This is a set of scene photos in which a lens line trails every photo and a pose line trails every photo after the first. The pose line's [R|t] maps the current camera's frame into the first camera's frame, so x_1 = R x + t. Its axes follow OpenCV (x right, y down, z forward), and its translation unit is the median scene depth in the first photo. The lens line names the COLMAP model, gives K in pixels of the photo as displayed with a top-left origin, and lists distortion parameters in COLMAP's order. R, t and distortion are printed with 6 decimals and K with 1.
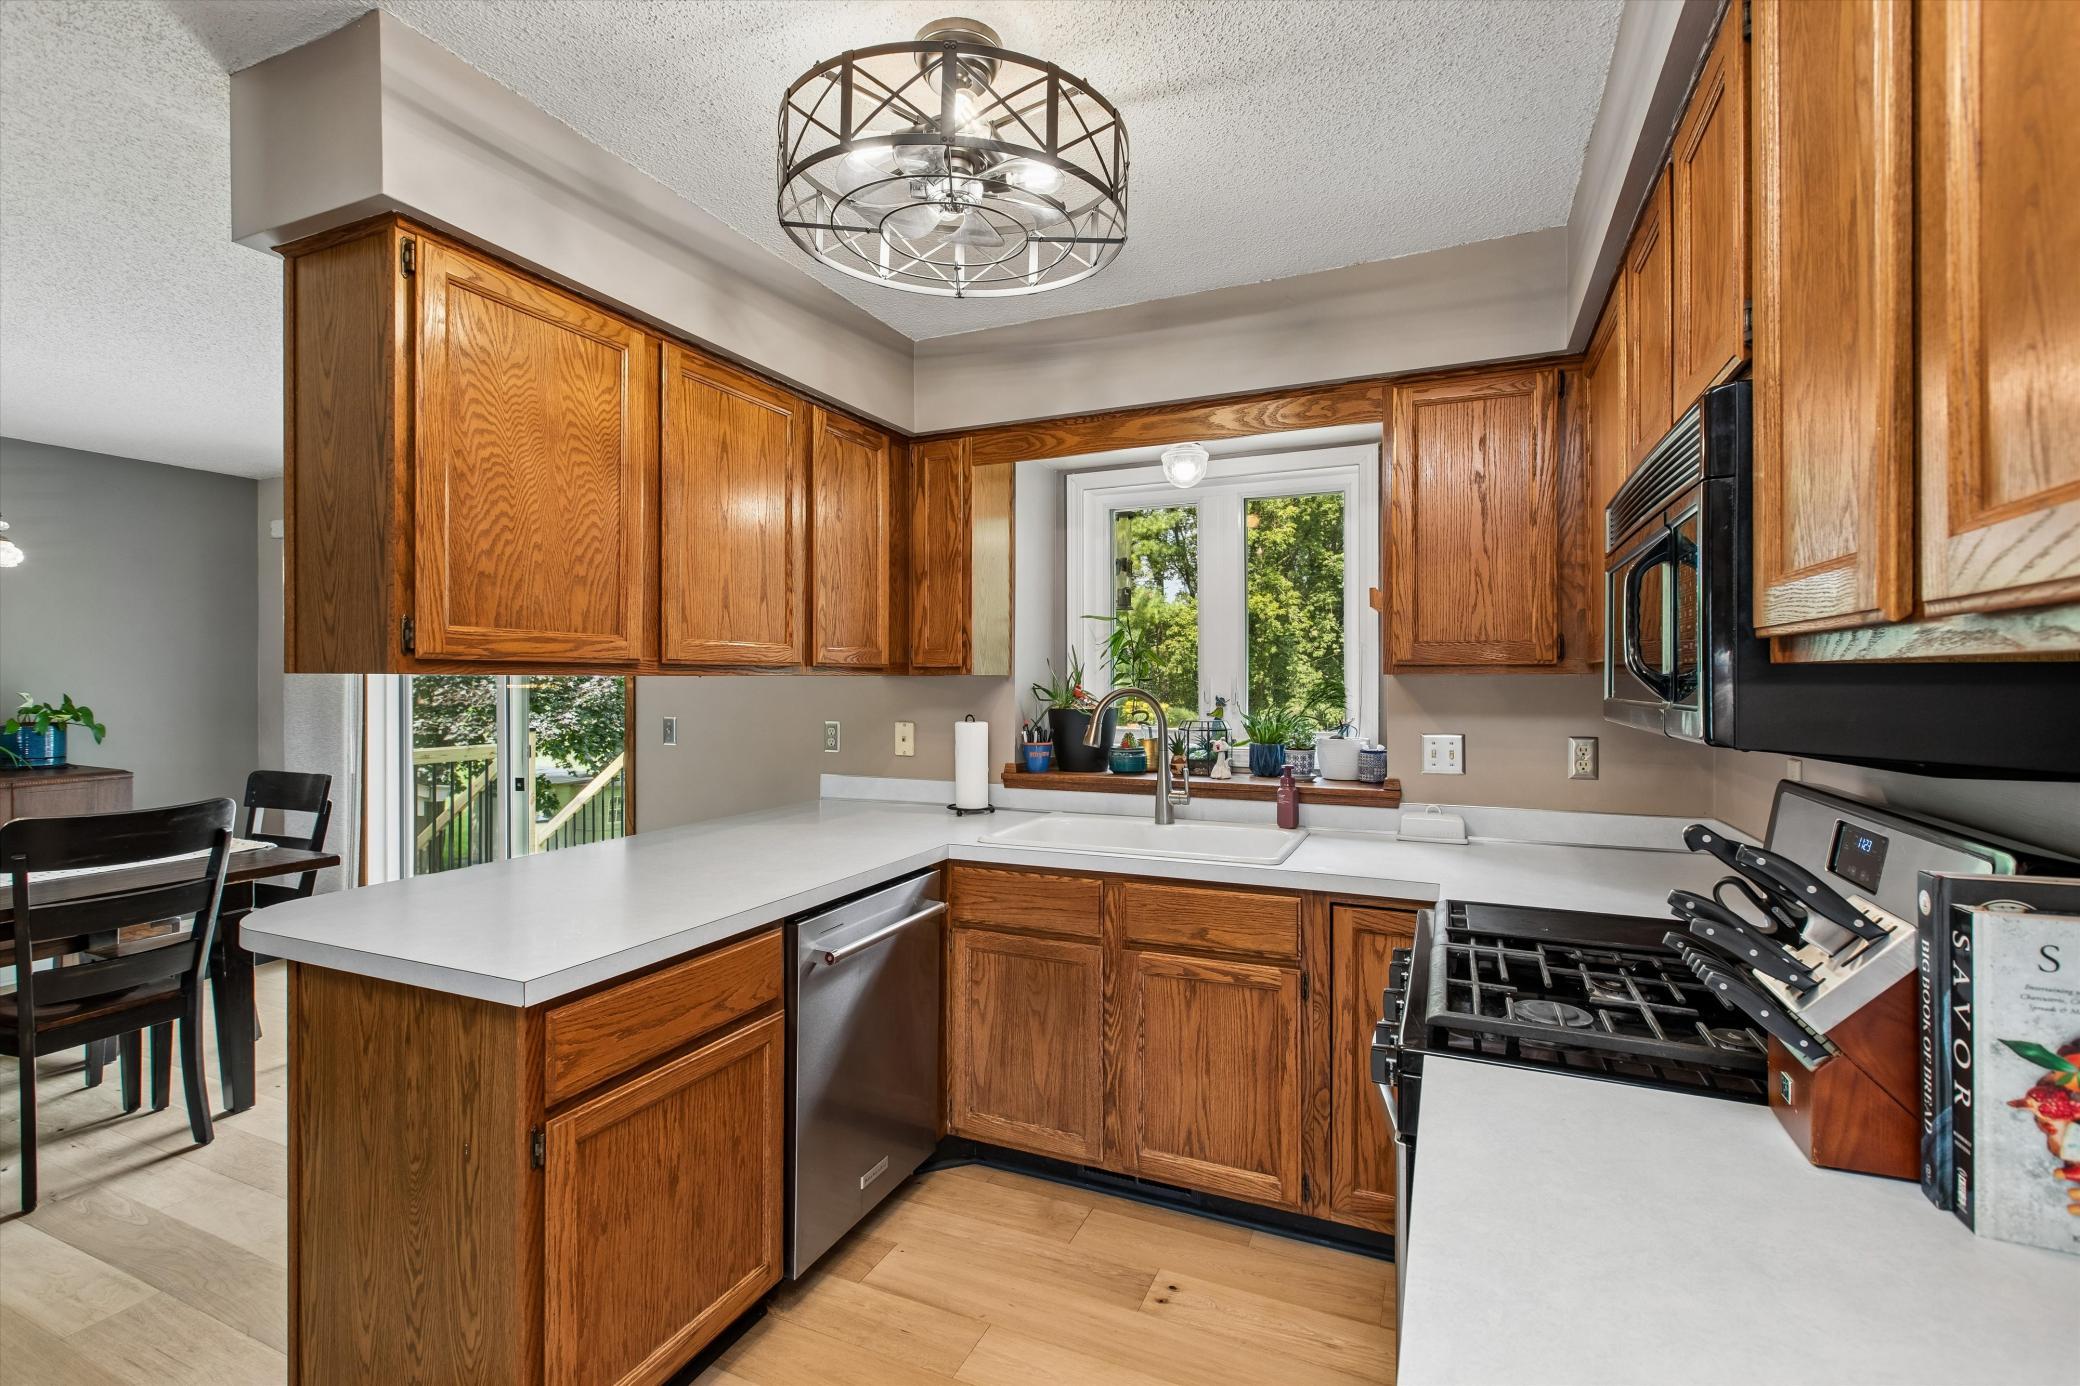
lens RADIAL K [[931.9, 0, 1026.1], [0, 931.9, 676.8], [0, 0, 1]] dist [0.001888, -0.000606]
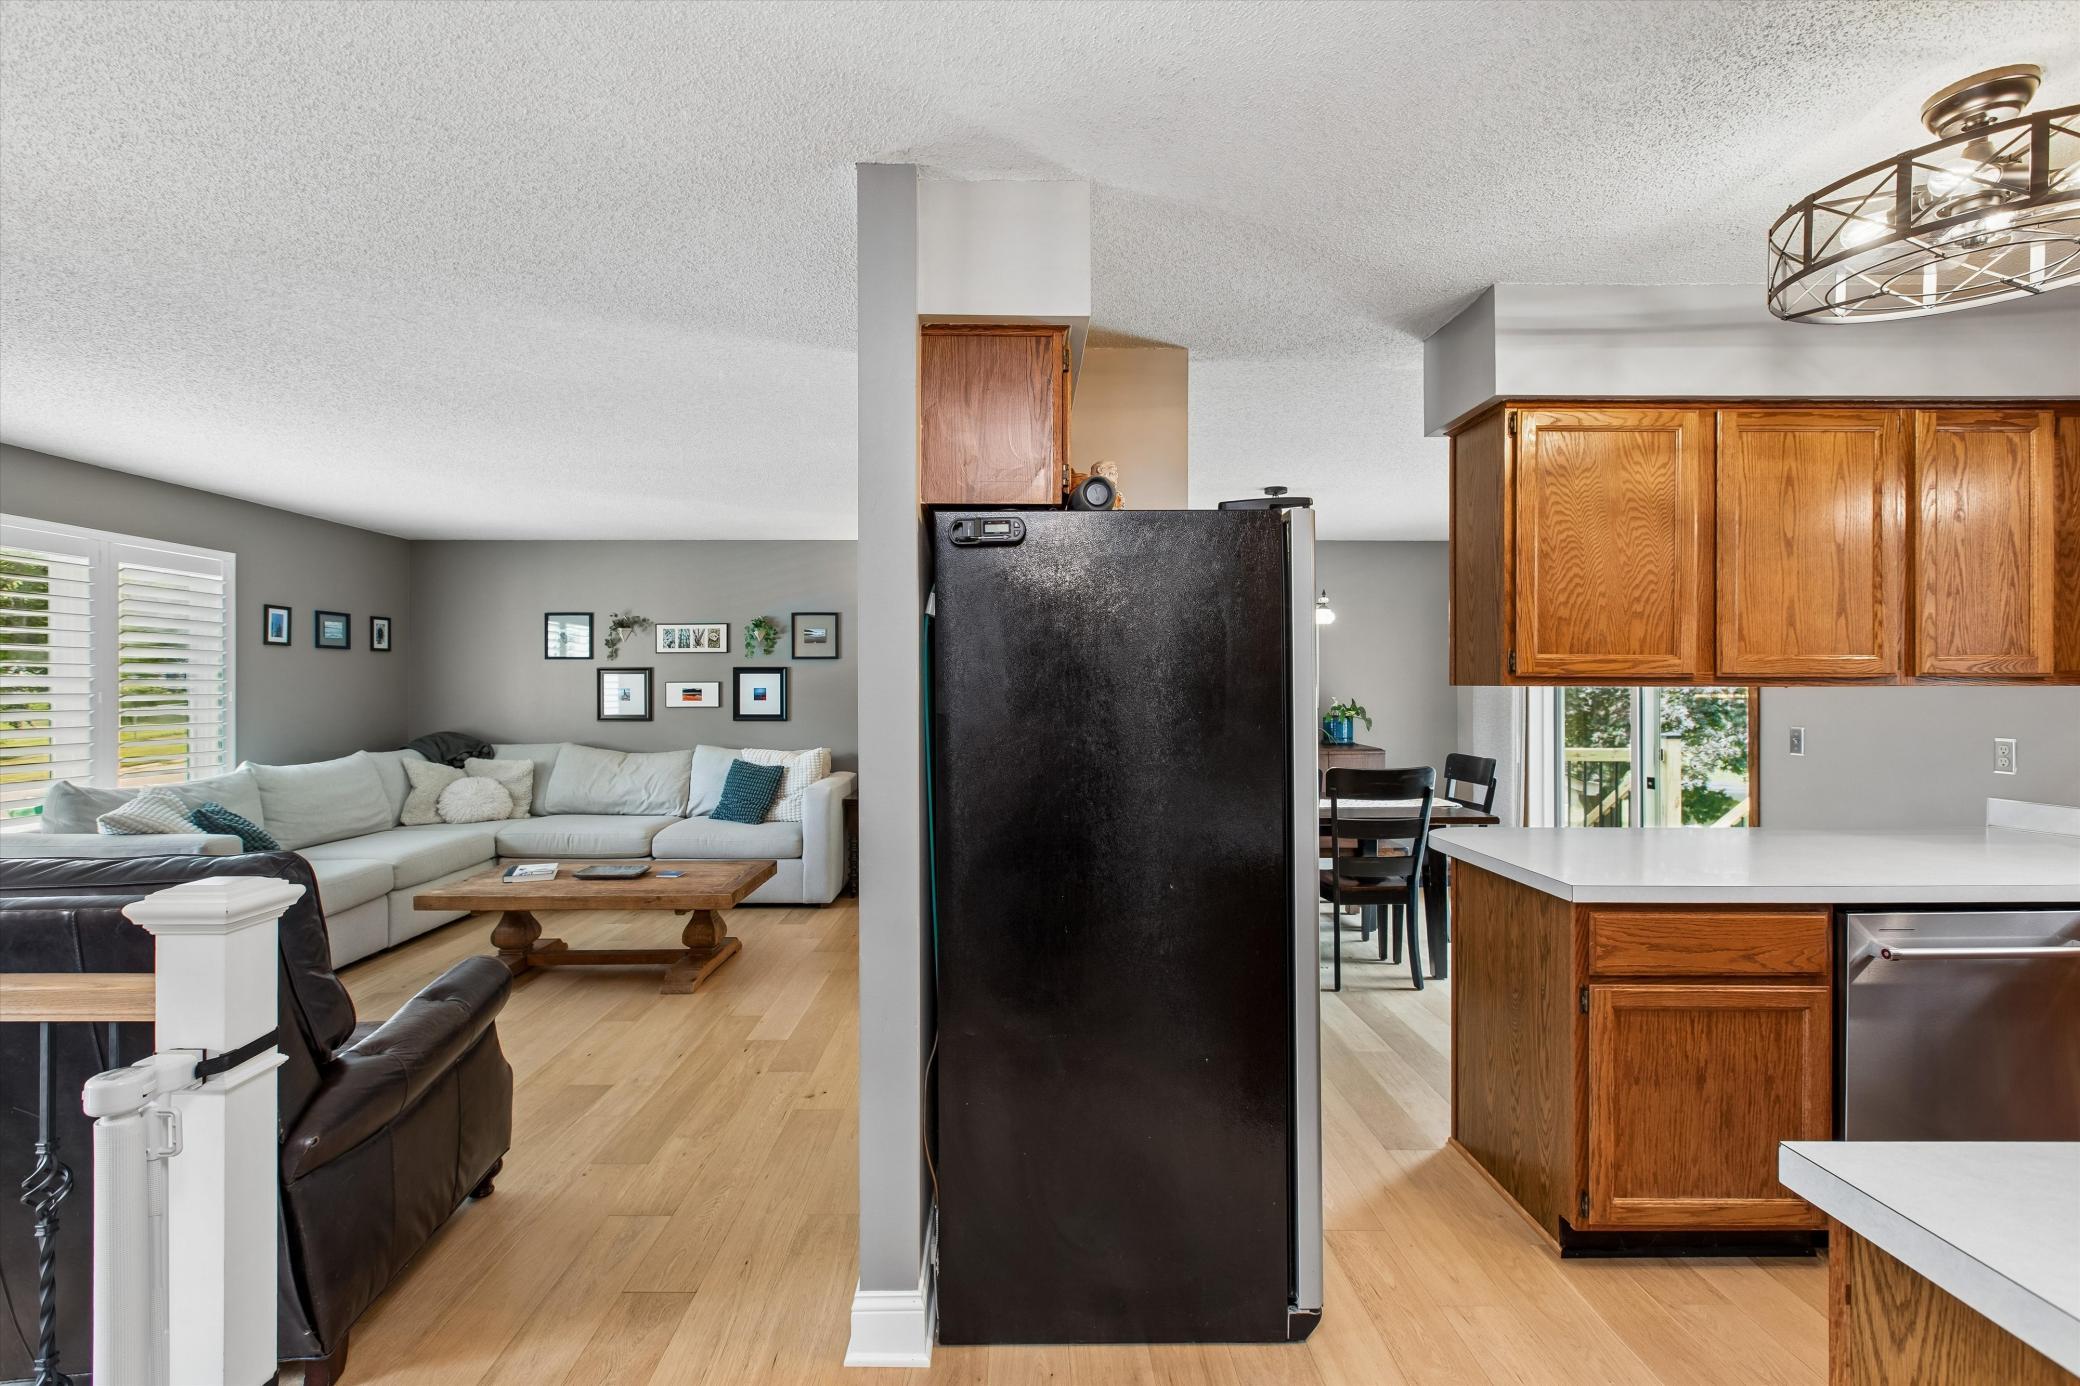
lens RADIAL K [[907.9, 0, 1040.0], [0, 907.9, 693.0], [0, 0, 1]] dist [0.001566, 0.000154]
pose [[0.426262, 0.005086, -0.904585, 0.270838], [0.001105, 0.999981, 0.006143, -0.000892], [0.904599, -0.003618, 0.426248, -0.266593]]
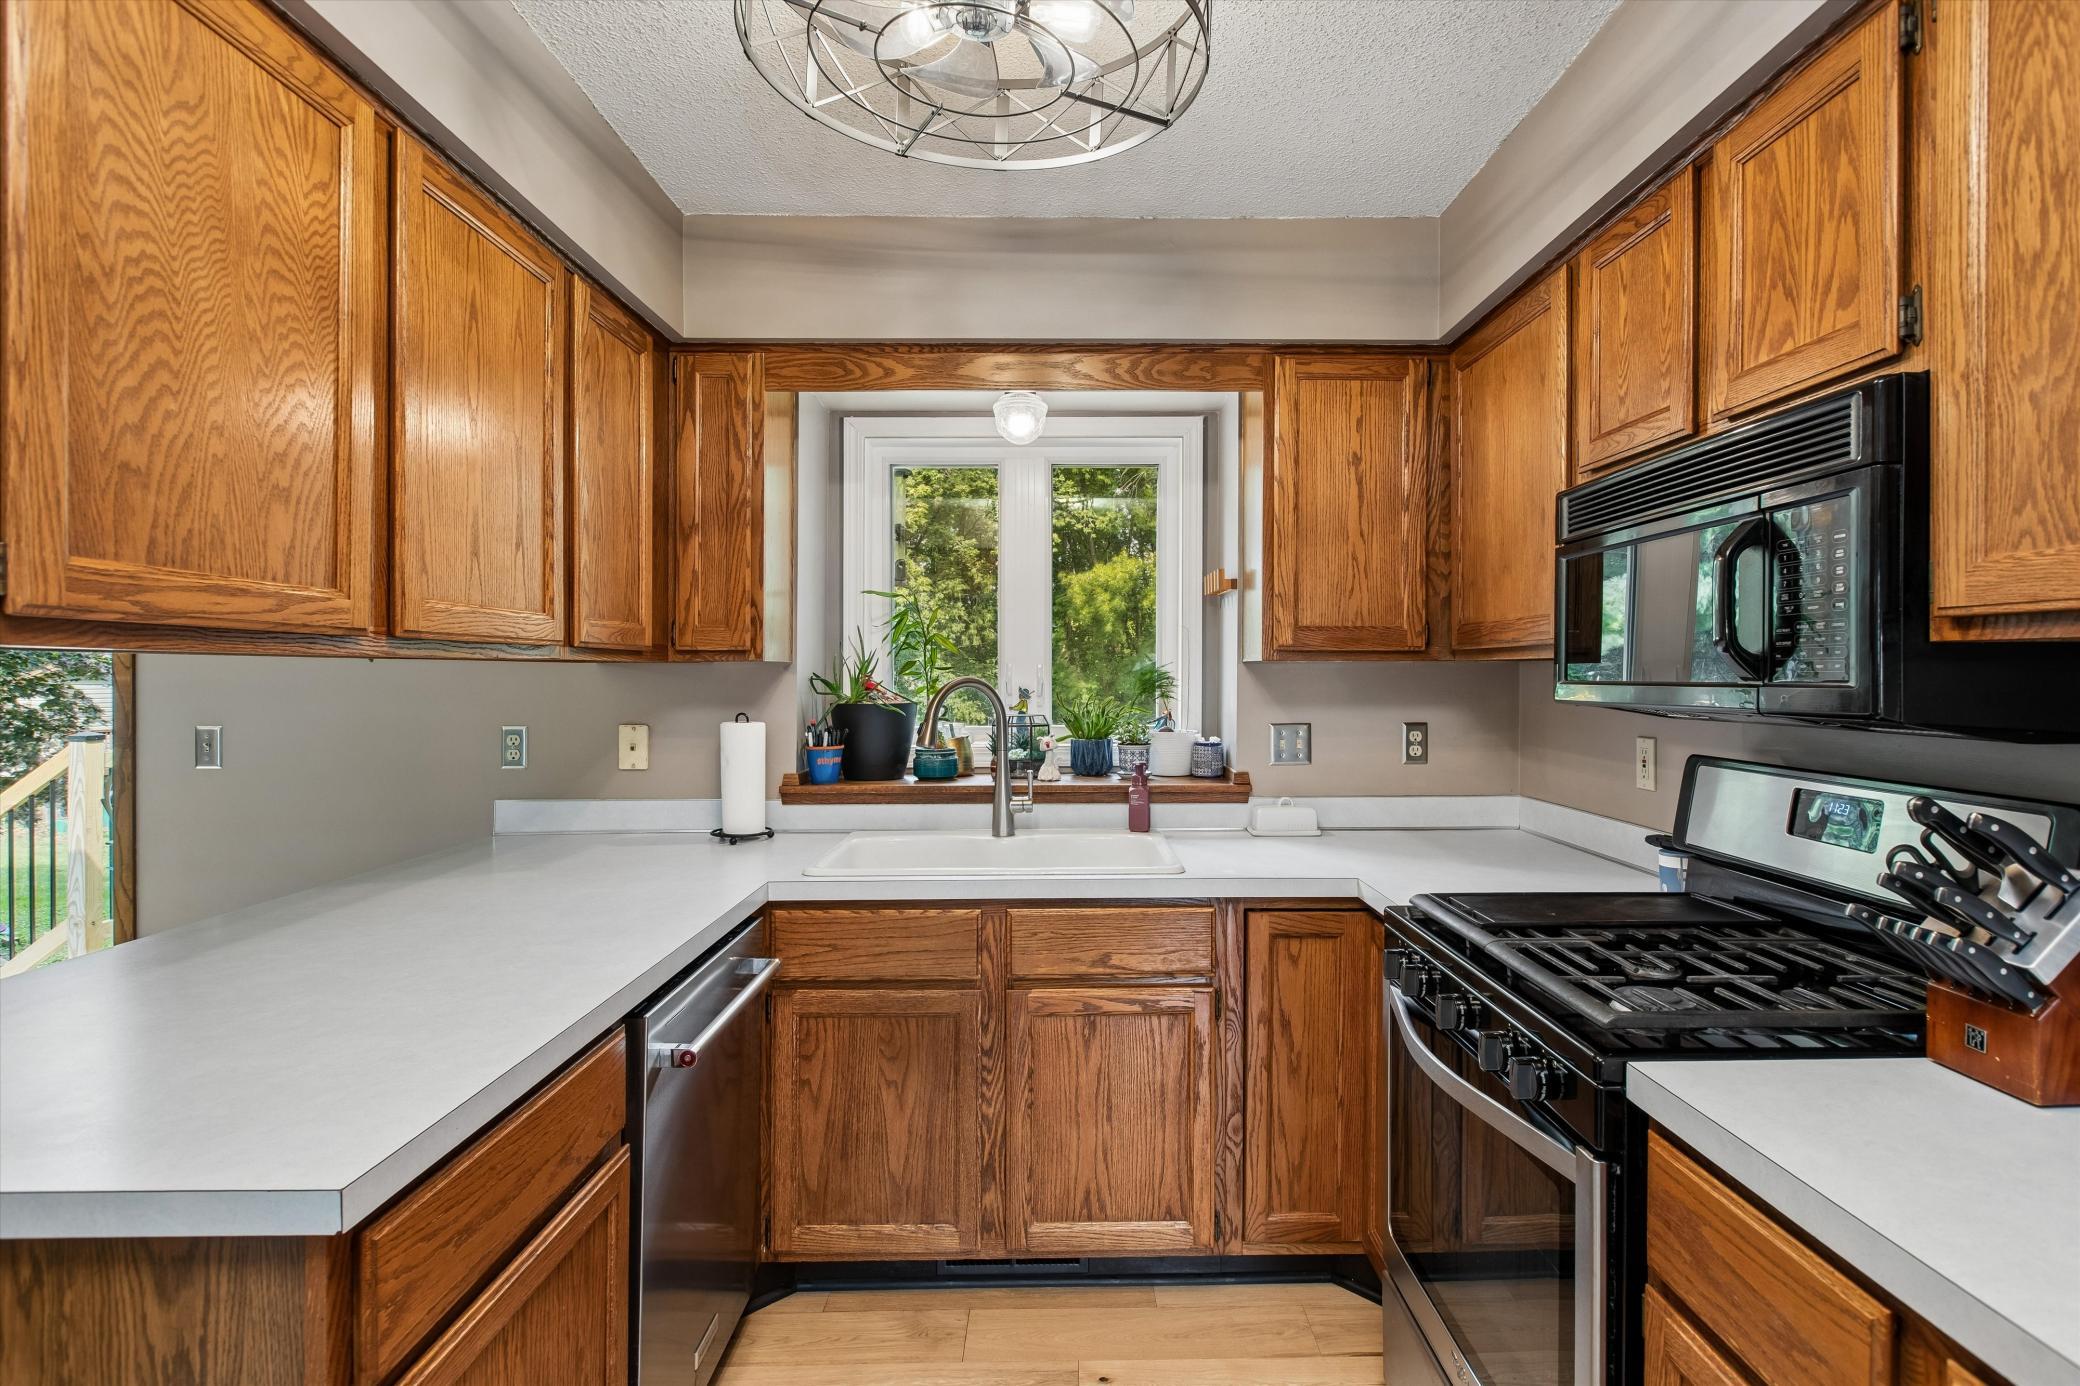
lens RADIAL K [[1030.8, 0, 1072.1], [0, 1030.8, 675.5], [0, 0, 1]] dist [0.001335, -0.002157]
pose [[0.903445, -0.002118, 0.428699, -0.246589], [0.000312, 0.999991, 0.004282, 0.008201], [-0.428704, -0.003734, 0.903437, 0.150505]]
